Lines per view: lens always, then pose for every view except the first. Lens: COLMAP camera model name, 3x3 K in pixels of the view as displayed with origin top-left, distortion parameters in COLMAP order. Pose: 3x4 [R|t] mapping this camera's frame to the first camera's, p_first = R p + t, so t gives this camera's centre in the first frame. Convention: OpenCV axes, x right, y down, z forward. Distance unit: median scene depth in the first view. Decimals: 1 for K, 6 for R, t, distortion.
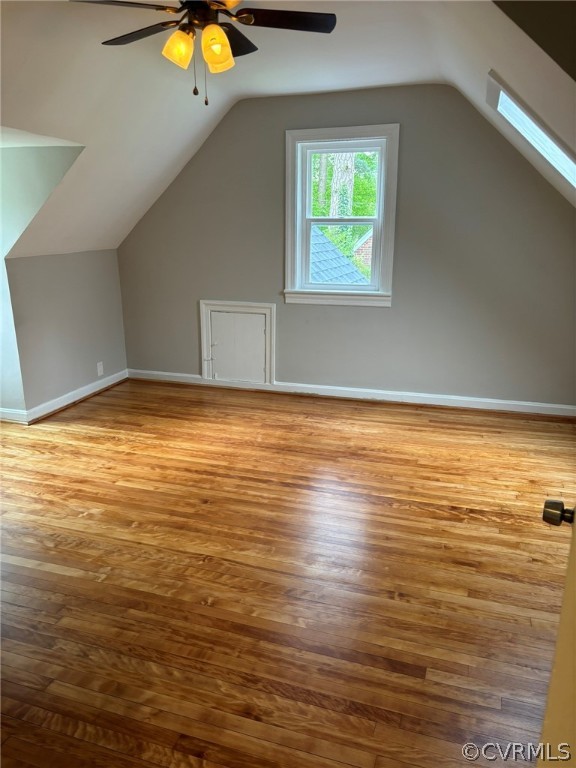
lens RADIAL K [[576.1, 0, 288.4], [0, 576.1, 384.2], [0, 0, 1]] dist [0.041298, -0.021431]
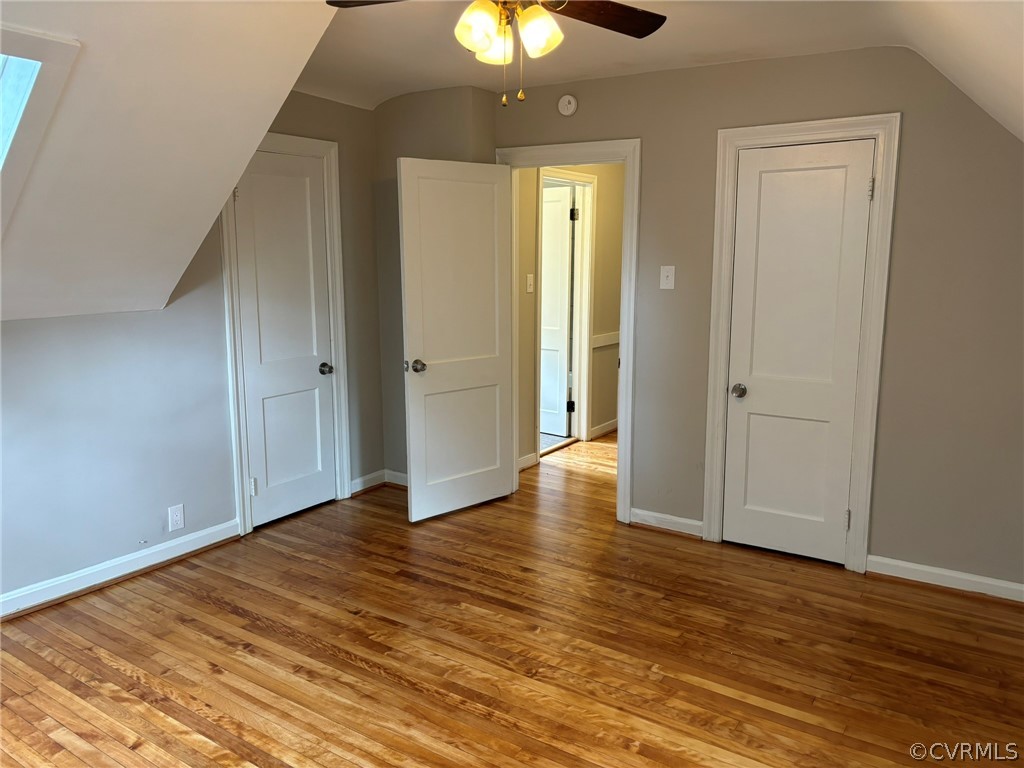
lens RADIAL K [[768.2, 0, 512.3], [0, 768.2, 383.2], [0, 0, 1]] dist [0.041298, -0.021431]
pose [[-0.963284, -0.051420, 0.263516, -0.384287], [0.066385, 0.905399, 0.419340, -0.526110], [-0.260150, 0.421437, -0.868742, 1.810546]]
